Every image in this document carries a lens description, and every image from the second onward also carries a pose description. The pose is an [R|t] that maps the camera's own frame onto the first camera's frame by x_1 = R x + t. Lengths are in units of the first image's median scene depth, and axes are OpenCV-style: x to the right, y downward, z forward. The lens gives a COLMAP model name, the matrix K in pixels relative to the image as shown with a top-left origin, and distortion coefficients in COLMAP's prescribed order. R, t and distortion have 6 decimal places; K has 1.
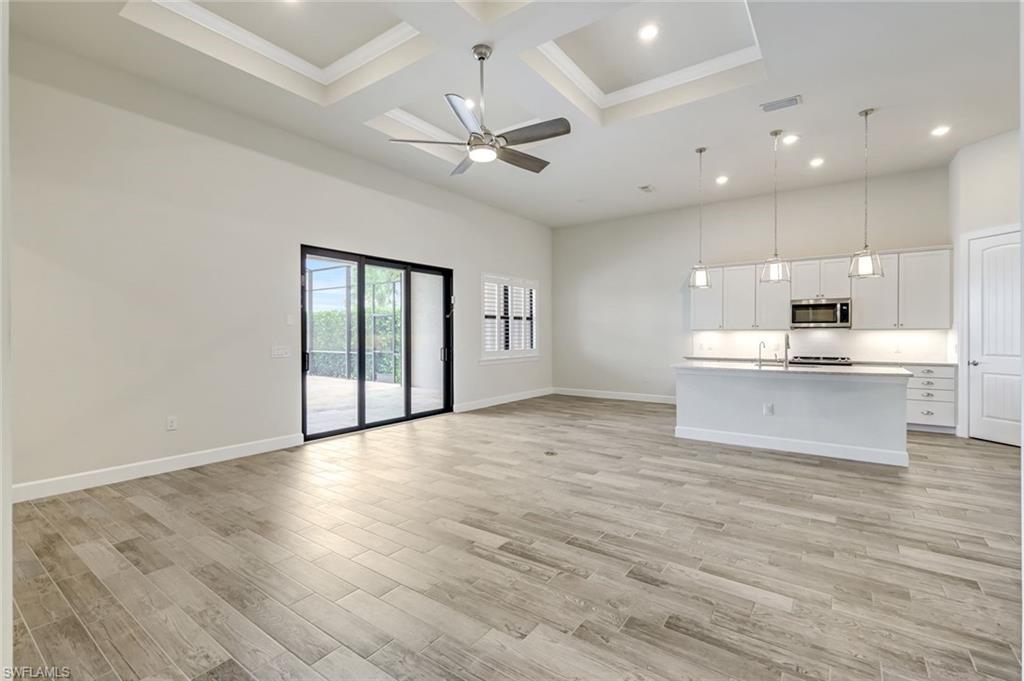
lens RADIAL K [[457.7, 0, 512.3], [0, 457.7, 335.6], [0, 0, 1]] dist [0.007014, -0.001006]
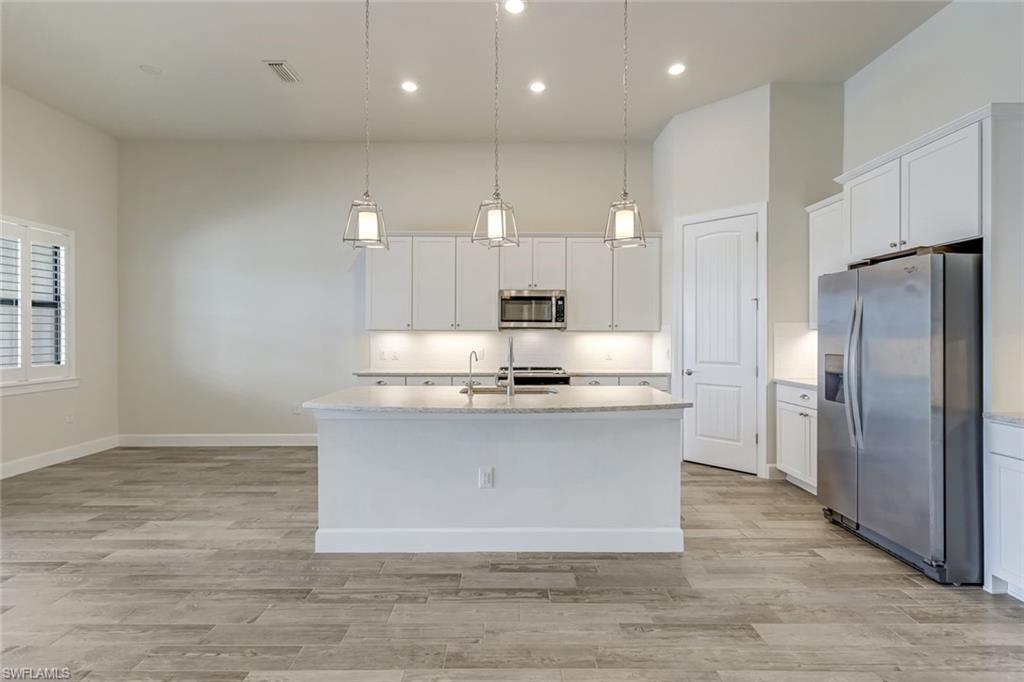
lens RADIAL K [[472.3, 0, 510.7], [0, 472.3, 335.1], [0, 0, 1]] dist [0.007457, 0.000652]
pose [[0.810147, 0.004264, 0.586211, 0.226549], [-0.001330, 0.999984, -0.005436, -0.002856], [-0.586225, 0.003625, 0.810140, 0.471399]]
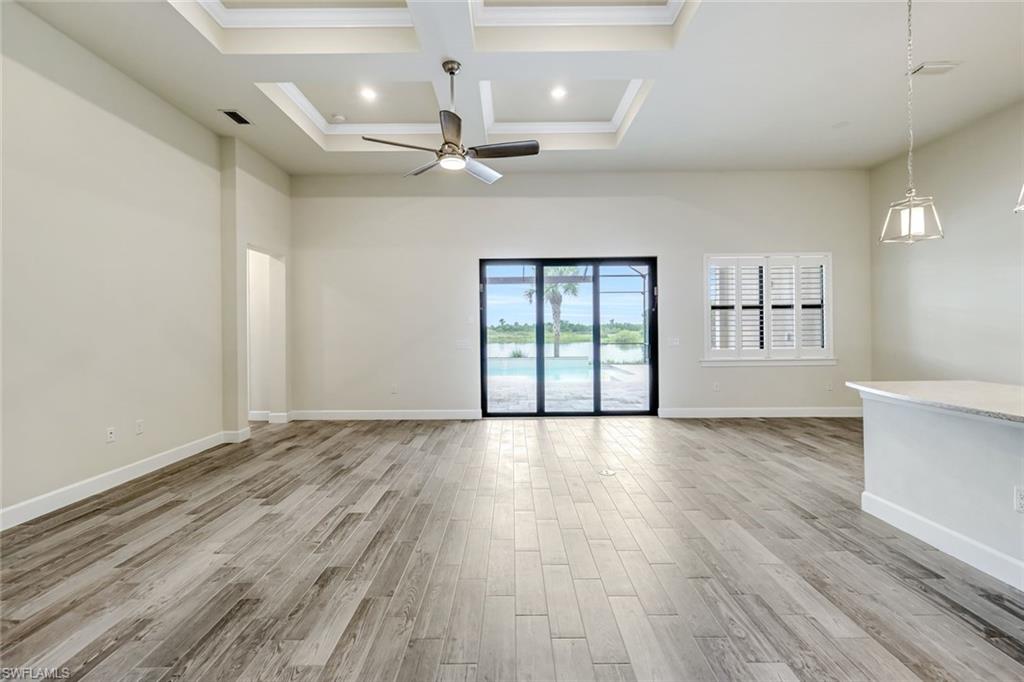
lens RADIAL K [[457.7, 0, 509.9], [0, 457.7, 332.7], [0, 0, 1]] dist [0.007014, -0.001006]
pose [[0.580430, 0.000923, -0.814309, 0.557216], [0.005930, 0.999968, 0.005360, -0.004196], [0.814288, -0.007940, 0.580406, 0.307983]]
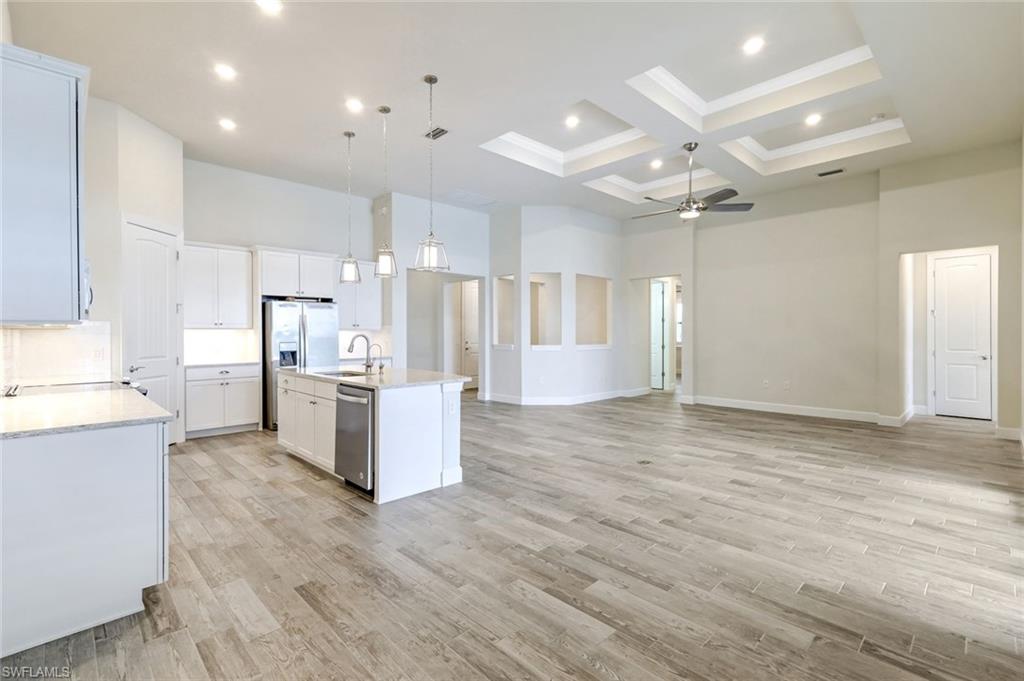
lens RADIAL K [[472.3, 0, 512.7], [0, 472.3, 336.5], [0, 0, 1]] dist [0.007457, 0.000652]
pose [[-0.984932, 0.003458, 0.172906, 0.152115], [0.005368, 0.999930, 0.010583, -0.006237], [-0.172857, 0.011352, -0.984881, 1.660767]]
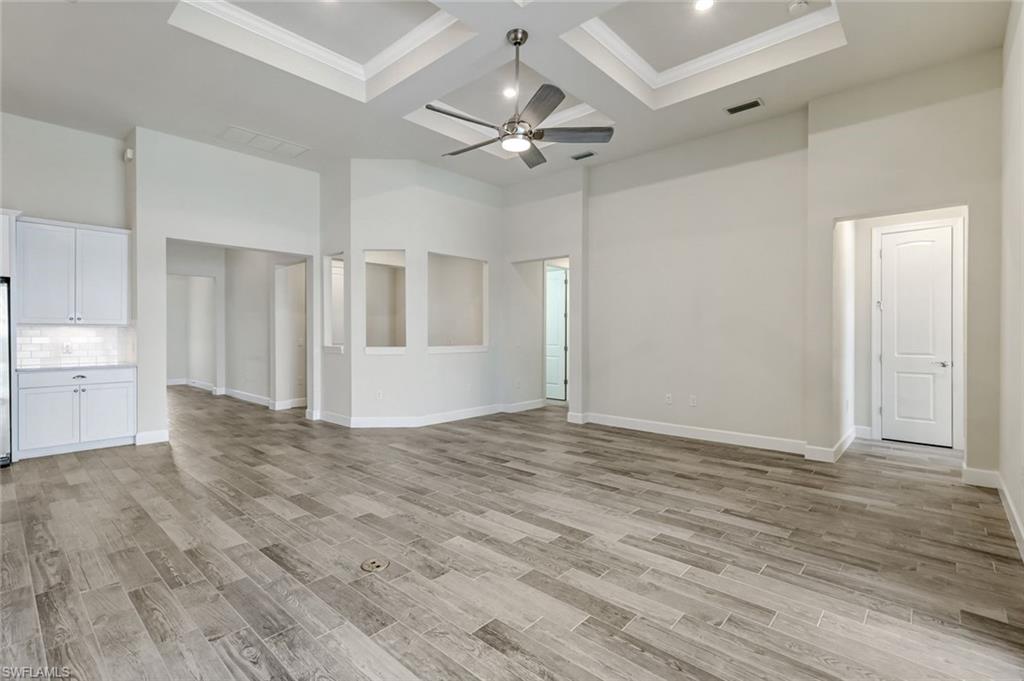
lens RADIAL K [[472.3, 0, 508.8], [0, 472.3, 337.7], [0, 0, 1]] dist [0.007457, 0.000652]
pose [[-0.993111, 0.001232, 0.117174, -0.104918], [0.002927, 0.999894, 0.014296, 0.000575], [-0.117144, 0.014540, -0.993008, 1.254099]]
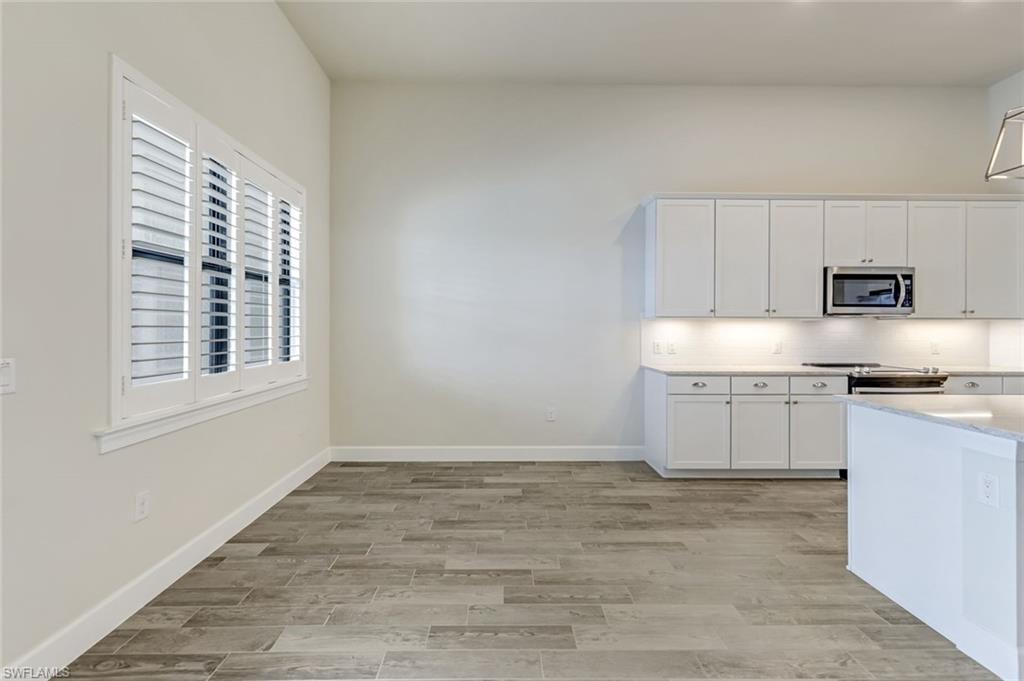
lens RADIAL K [[457.7, 0, 510.0], [0, 457.7, 327.9], [0, 0, 1]] dist [0.007014, -0.001006]
pose [[0.803464, 0.004683, 0.595336, -0.060187], [-0.002297, 0.999986, -0.004765, 0.003436], [-0.595350, 0.002461, 0.803463, 0.939993]]
